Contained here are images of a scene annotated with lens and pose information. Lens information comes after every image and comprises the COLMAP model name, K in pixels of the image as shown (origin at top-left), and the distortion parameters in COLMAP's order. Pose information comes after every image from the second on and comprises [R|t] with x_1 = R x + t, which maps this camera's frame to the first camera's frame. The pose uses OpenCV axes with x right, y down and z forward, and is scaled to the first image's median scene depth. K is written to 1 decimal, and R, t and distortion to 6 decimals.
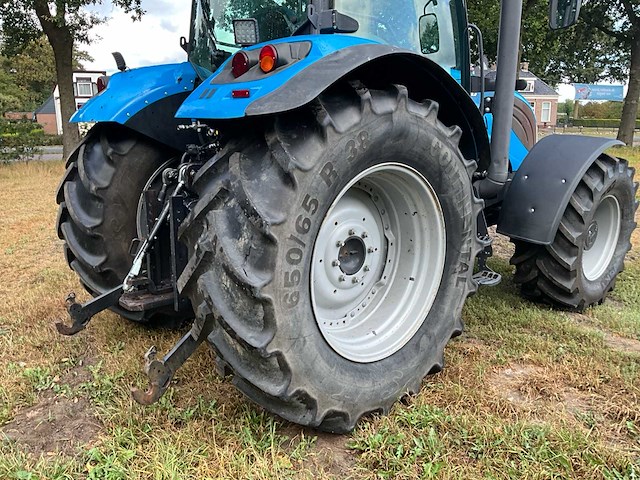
lens RADIAL K [[526.8, 0, 318.1], [0, 526.8, 236.6], [0, 0, 1]] dist [0.078177, -0.129153]
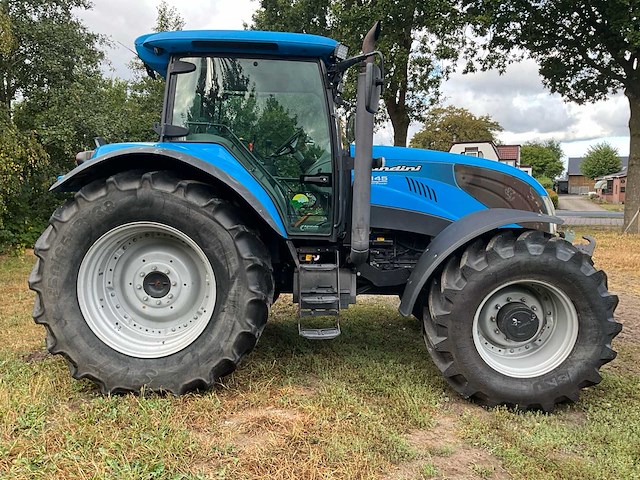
lens RADIAL K [[526.8, 0, 318.1], [0, 526.8, 236.6], [0, 0, 1]] dist [0.078177, -0.129153]
pose [[0.731198, 0.065012, -0.679061, 1.413563], [-0.143979, 0.987731, -0.060471, -0.072572], [0.666798, 0.141987, 0.731587, 0.213955]]
